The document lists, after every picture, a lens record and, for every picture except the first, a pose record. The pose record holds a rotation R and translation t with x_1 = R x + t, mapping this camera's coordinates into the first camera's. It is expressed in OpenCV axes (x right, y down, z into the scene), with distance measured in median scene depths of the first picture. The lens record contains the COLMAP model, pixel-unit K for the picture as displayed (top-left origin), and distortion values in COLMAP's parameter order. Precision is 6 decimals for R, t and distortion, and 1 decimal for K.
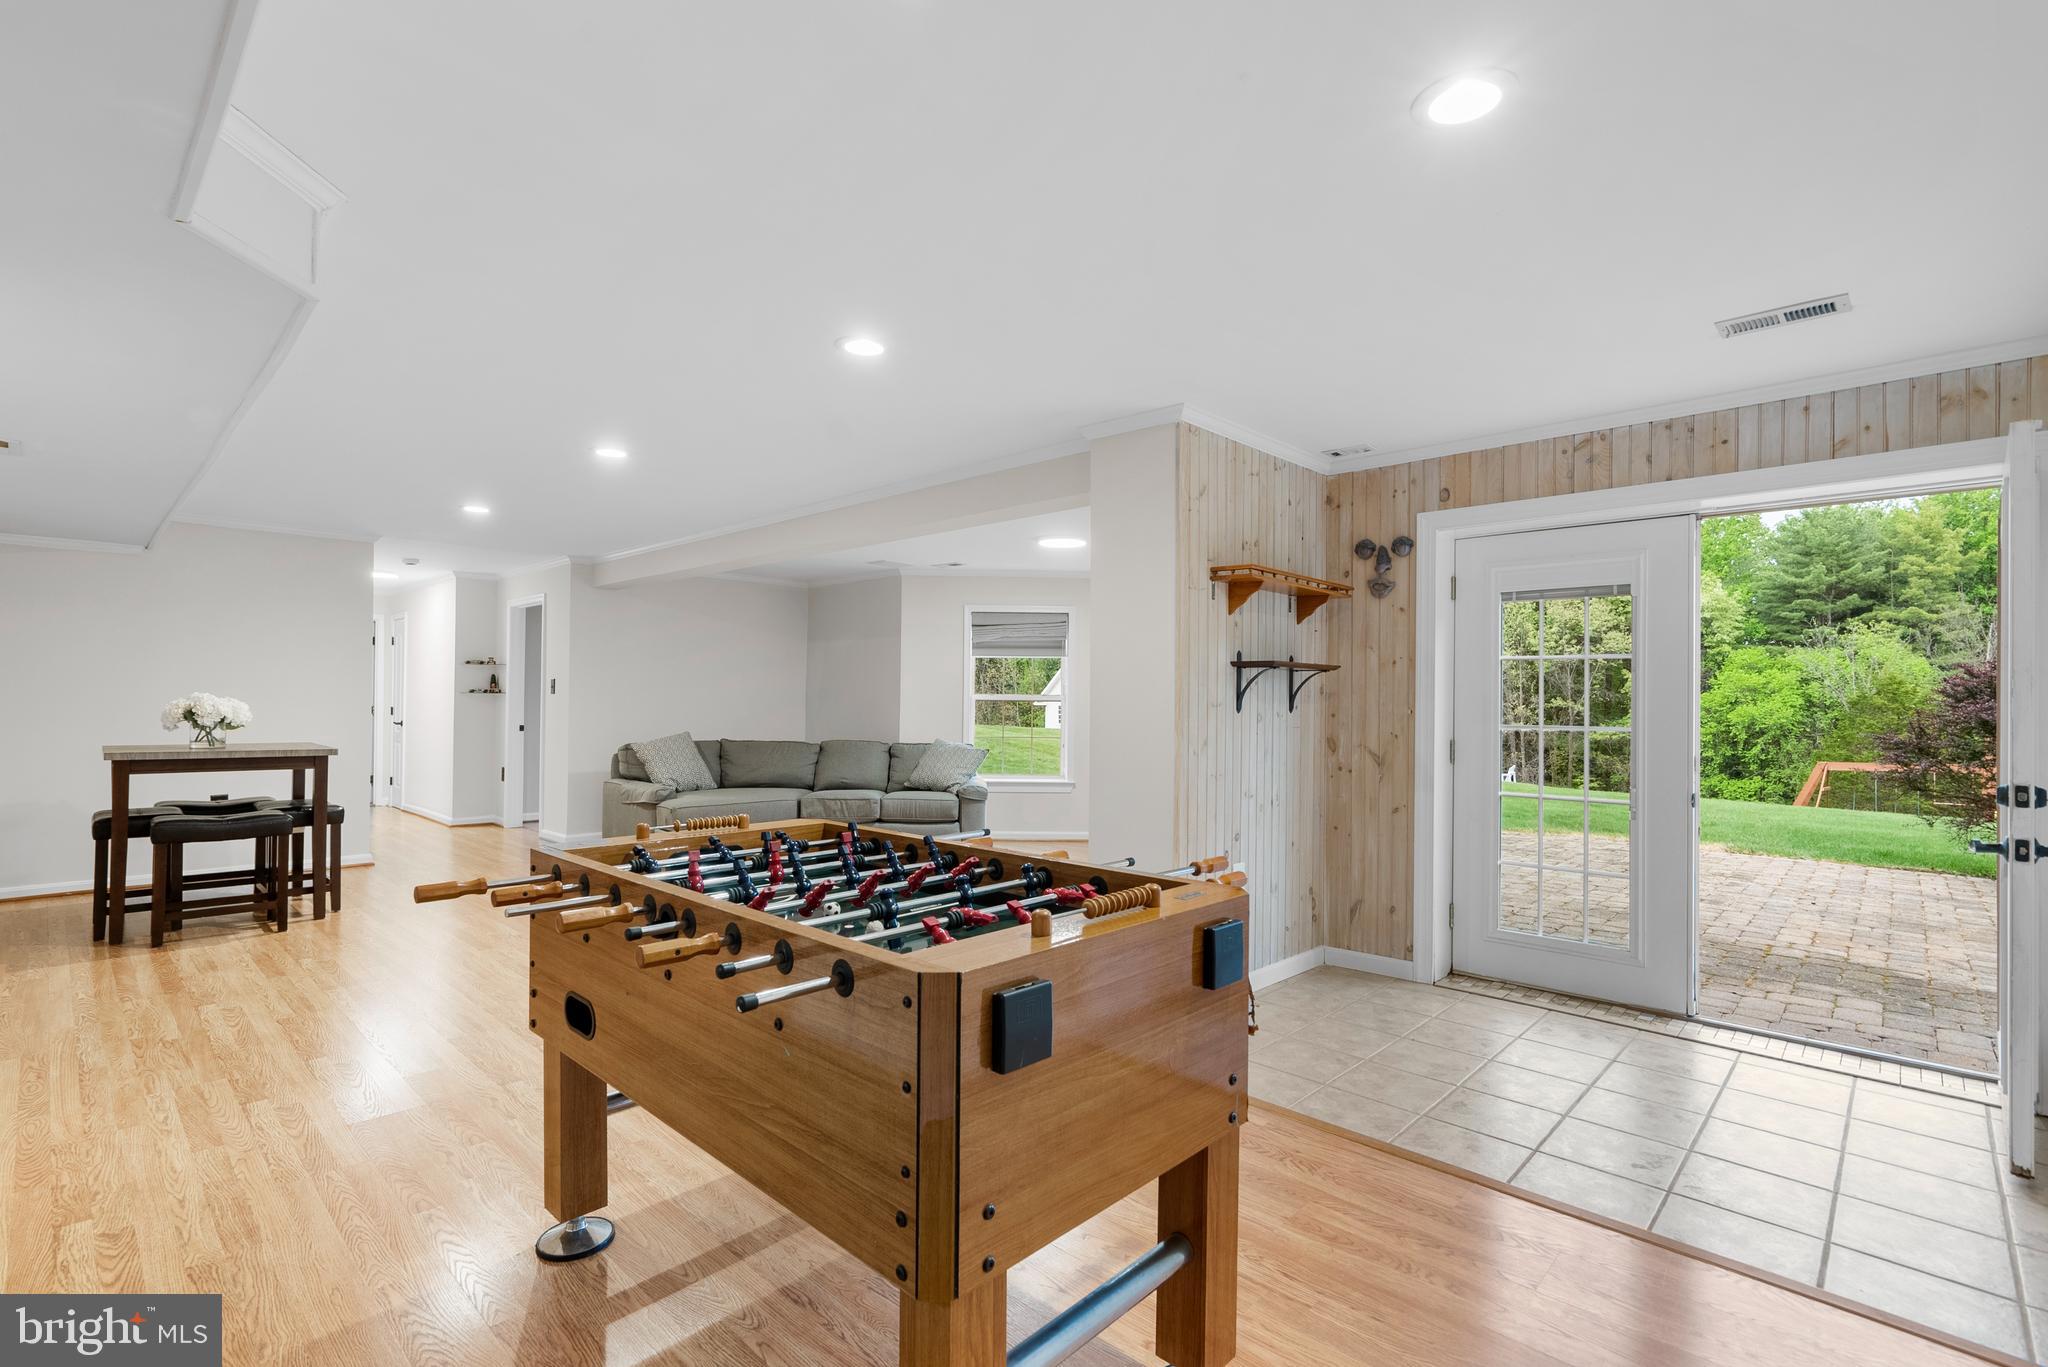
lens RADIAL K [[933.8, 0, 1025.0], [0, 933.8, 694.2], [0, 0, 1]] dist [-0.003591, 0.001897]
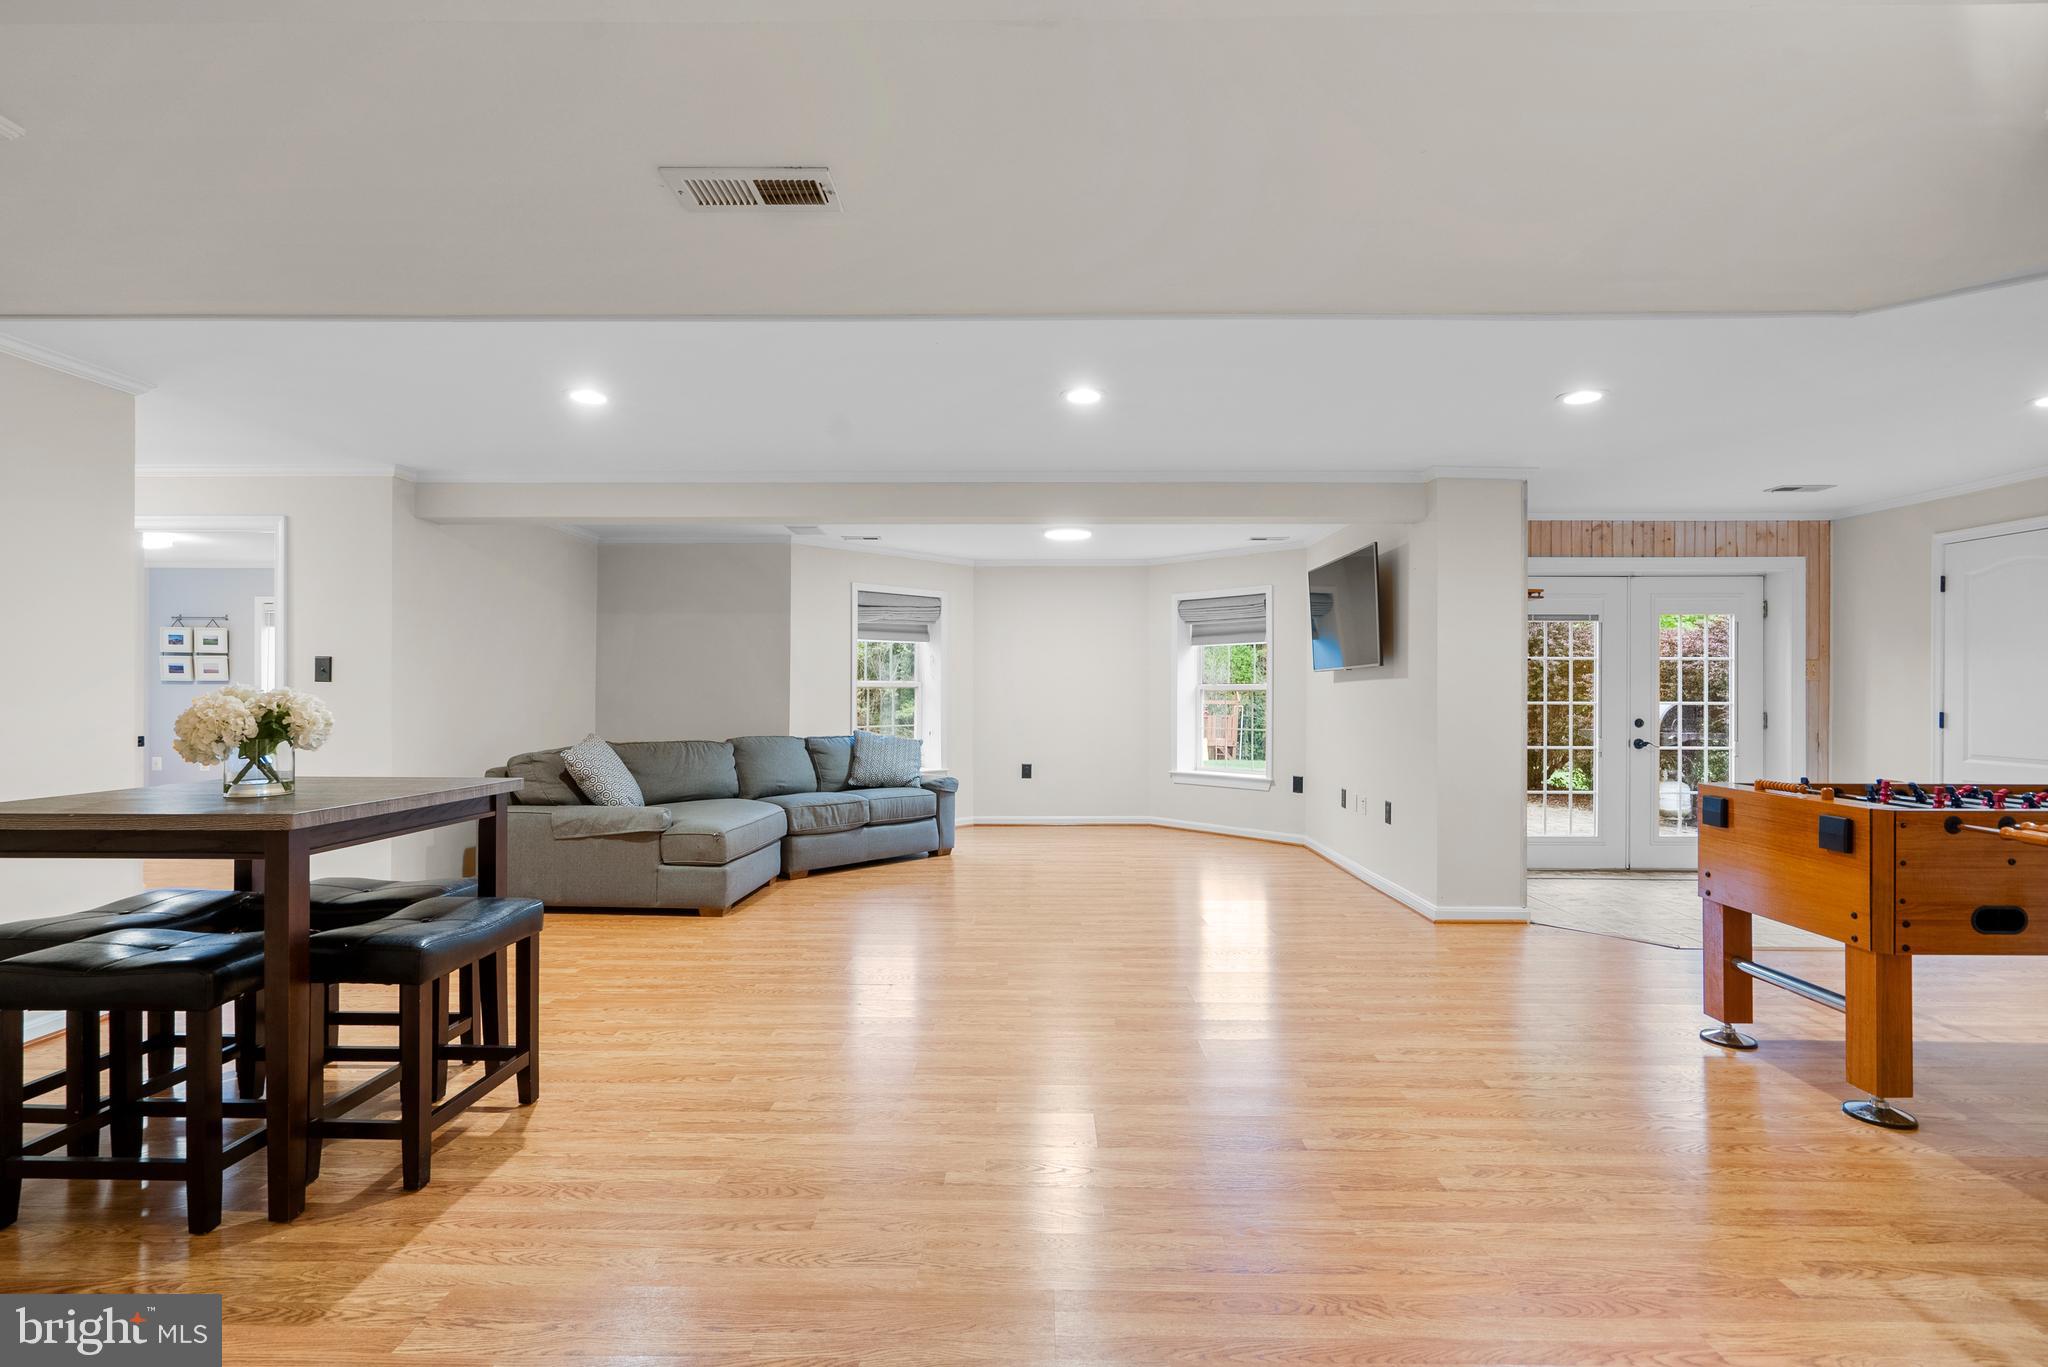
lens RADIAL K [[933.8, 0, 1022.0], [0, 933.8, 684.4], [0, 0, 1]] dist [-0.003591, 0.001897]
pose [[0.735700, -0.004875, 0.677290, -0.647176], [-0.000262, 0.999972, 0.007483, -0.003976], [-0.677308, -0.005683, 0.735678, 0.253334]]
